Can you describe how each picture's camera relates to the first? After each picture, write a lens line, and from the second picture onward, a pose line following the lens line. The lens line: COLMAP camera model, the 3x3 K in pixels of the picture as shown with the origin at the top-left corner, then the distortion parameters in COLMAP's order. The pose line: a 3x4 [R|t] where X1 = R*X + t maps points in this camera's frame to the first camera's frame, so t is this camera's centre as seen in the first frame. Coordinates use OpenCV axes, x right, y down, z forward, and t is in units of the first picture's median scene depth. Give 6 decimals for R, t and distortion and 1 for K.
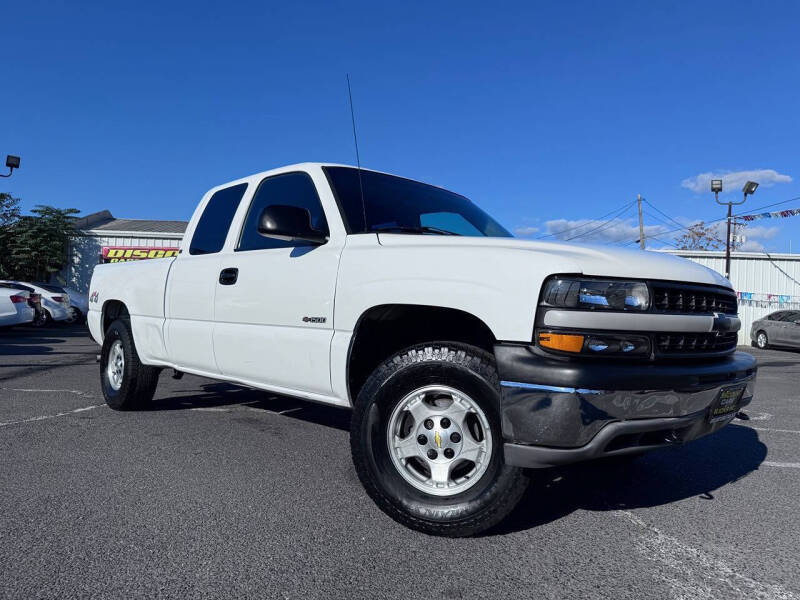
lens RADIAL K [[568.0, 0, 402.8], [0, 568.0, 300.0], [0, 0, 1]] dist [0.000294, -0.005204]
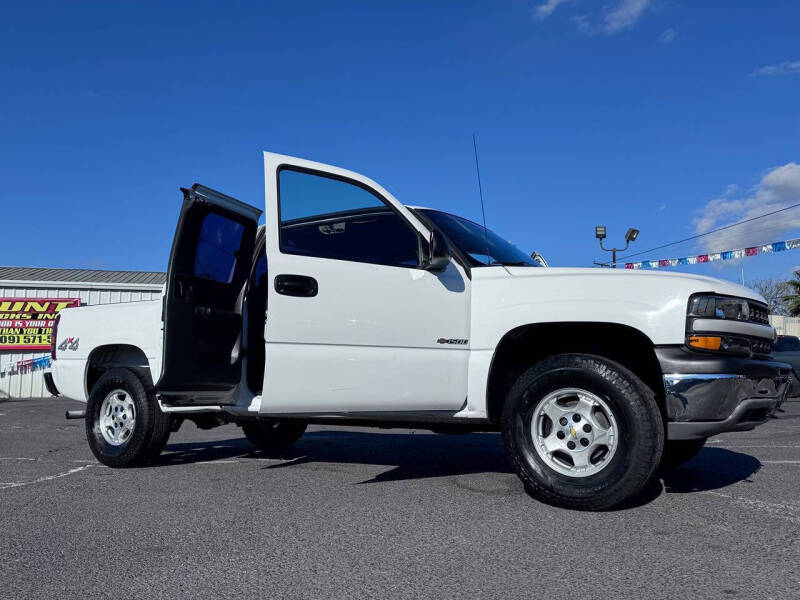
lens RADIAL K [[661.0, 0, 400.0], [0, 661.0, 300.0], [0, 0, 1]] dist [0.029339, -0.009116]
pose [[0.970332, -0.008653, 0.241621, -0.652771], [0.030521, 0.995748, -0.086912, 0.071118], [-0.239842, 0.091708, 0.966471, -0.294970]]
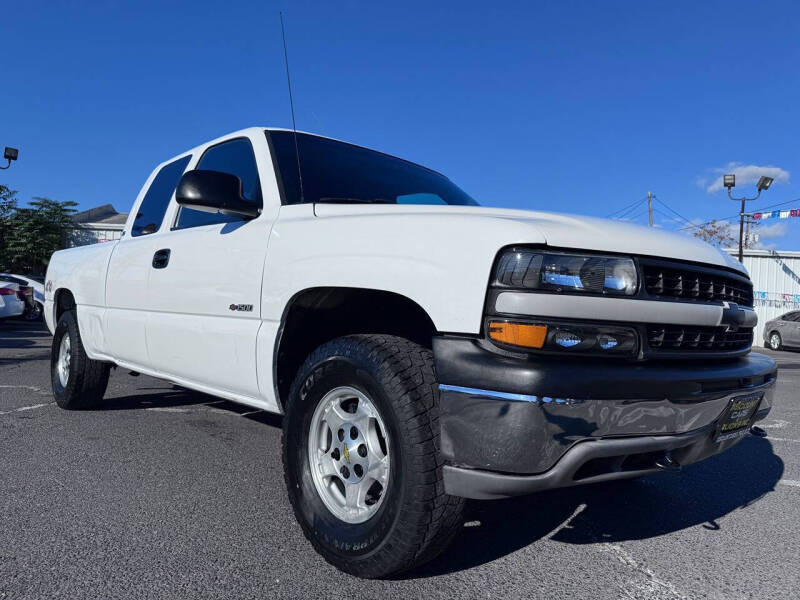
lens RADIAL K [[568.0, 0, 402.8], [0, 568.0, 300.0], [0, 0, 1]] dist [0.000294, -0.005204]
pose [[0.999755, 0.011604, -0.018836, 0.112334], [-0.011601, 0.999933, 0.000277, 0.024098], [0.018838, -0.000058, 0.999823, 0.193983]]
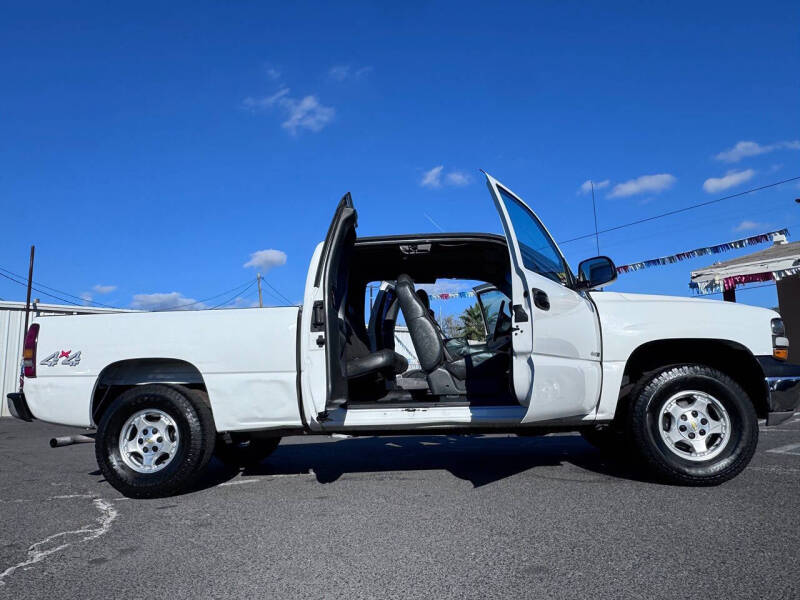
lens RADIAL K [[555.6, 0, 400.3], [0, 555.6, 301.9], [0, 0, 1]] dist [-0.007600, 0.002399]
pose [[0.762953, 0.043035, 0.645020, -1.513688], [0.039936, 0.992738, -0.113473, 0.048051], [-0.645219, 0.112334, 0.755694, 0.330739]]
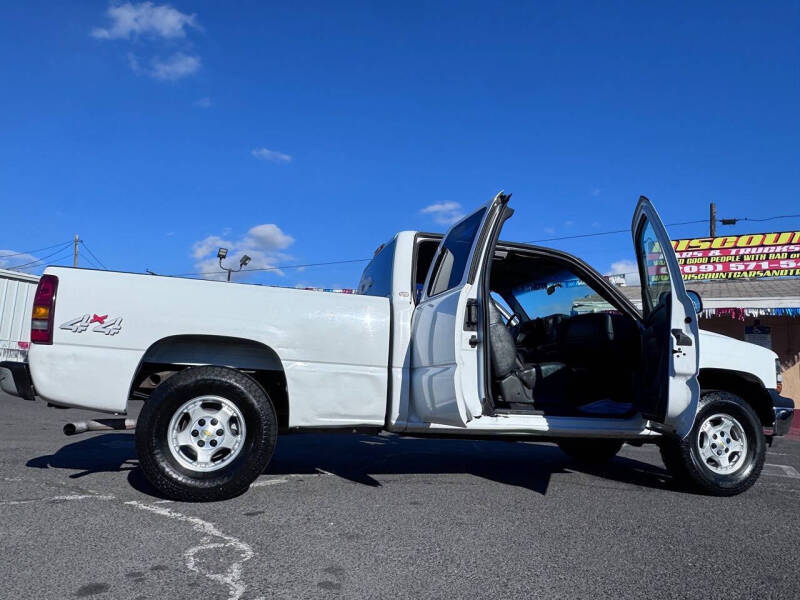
lens RADIAL K [[555.6, 0, 400.3], [0, 555.6, 301.9], [0, 0, 1]] dist [-0.007600, 0.002399]
pose [[0.505831, 0.121476, 0.854037, -1.968715], [-0.052021, 0.992529, -0.110363, 0.042607], [-0.861063, 0.011397, 0.508371, 0.948366]]
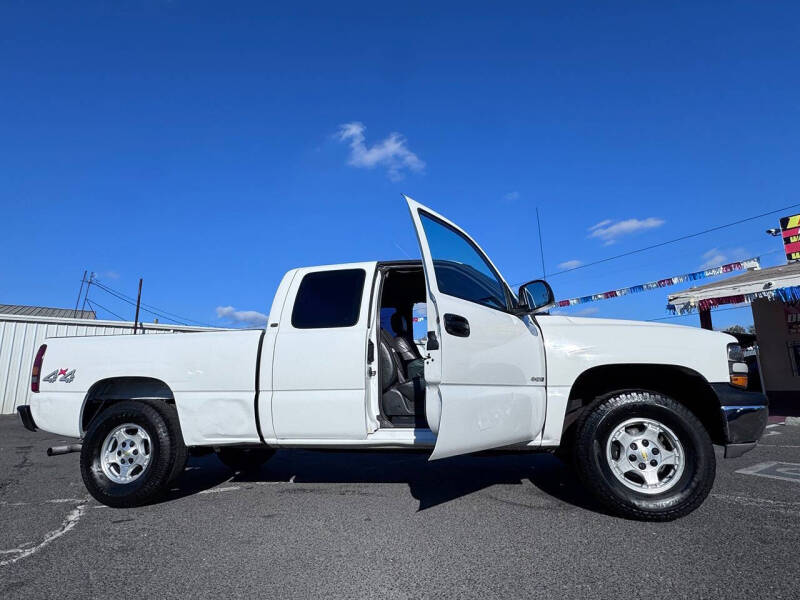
lens RADIAL K [[435.5, 0, 400.0], [0, 435.5, 300.0], [0, 0, 1]] dist [-0.003414, 0.000479]
pose [[0.818878, 0.068727, 0.569837, -1.128306], [0.030660, 0.986150, -0.162998, 0.010007], [-0.573148, 0.150947, 0.805430, 0.381556]]
